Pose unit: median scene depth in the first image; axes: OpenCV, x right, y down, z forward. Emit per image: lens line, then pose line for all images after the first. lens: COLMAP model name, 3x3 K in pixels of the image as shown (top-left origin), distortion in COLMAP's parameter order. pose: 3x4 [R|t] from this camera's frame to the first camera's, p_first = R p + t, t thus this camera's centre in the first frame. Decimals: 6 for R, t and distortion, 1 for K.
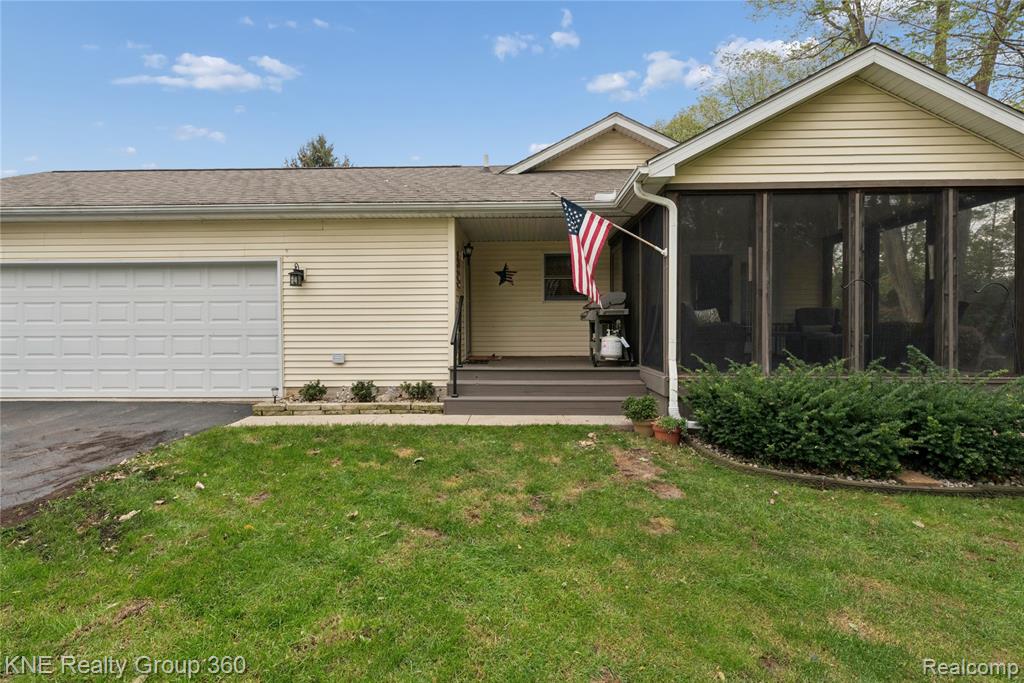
lens RADIAL K [[452.4, 0, 505.8], [0, 452.4, 324.4], [0, 0, 1]] dist [-0.000127, 0.000542]
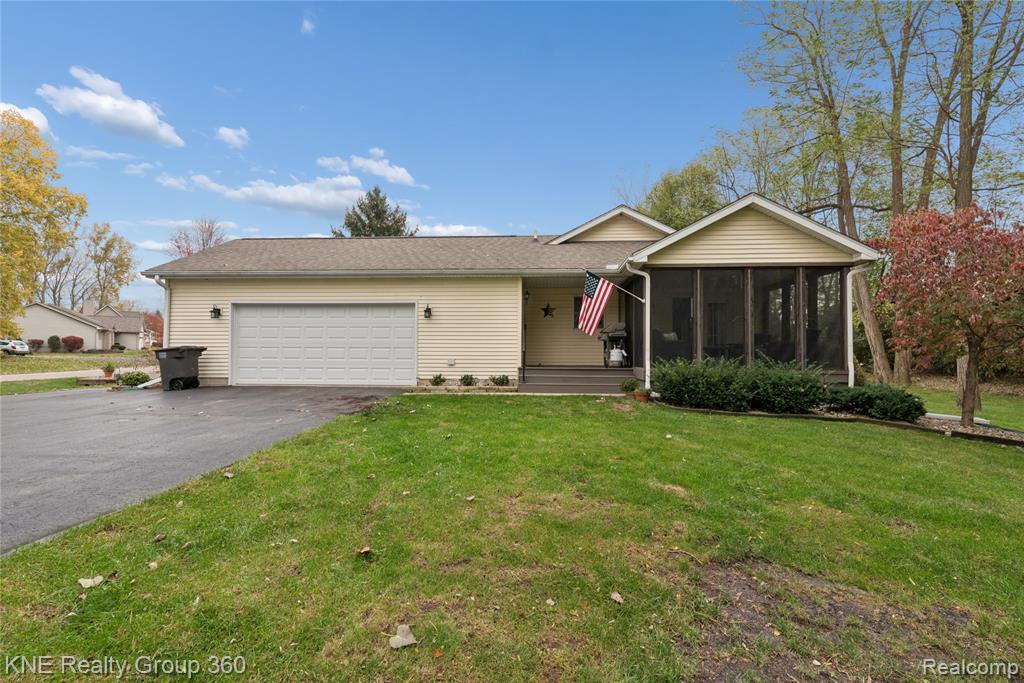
lens RADIAL K [[449.6, 0, 513.1], [0, 449.6, 348.6], [0, 0, 1]] dist [-0.001588, -0.000281]
pose [[0.999486, 0.006658, -0.031355, -0.094292], [-0.007006, 0.999915, -0.011003, 0.045245], [0.031279, 0.011217, 0.999448, -0.668449]]
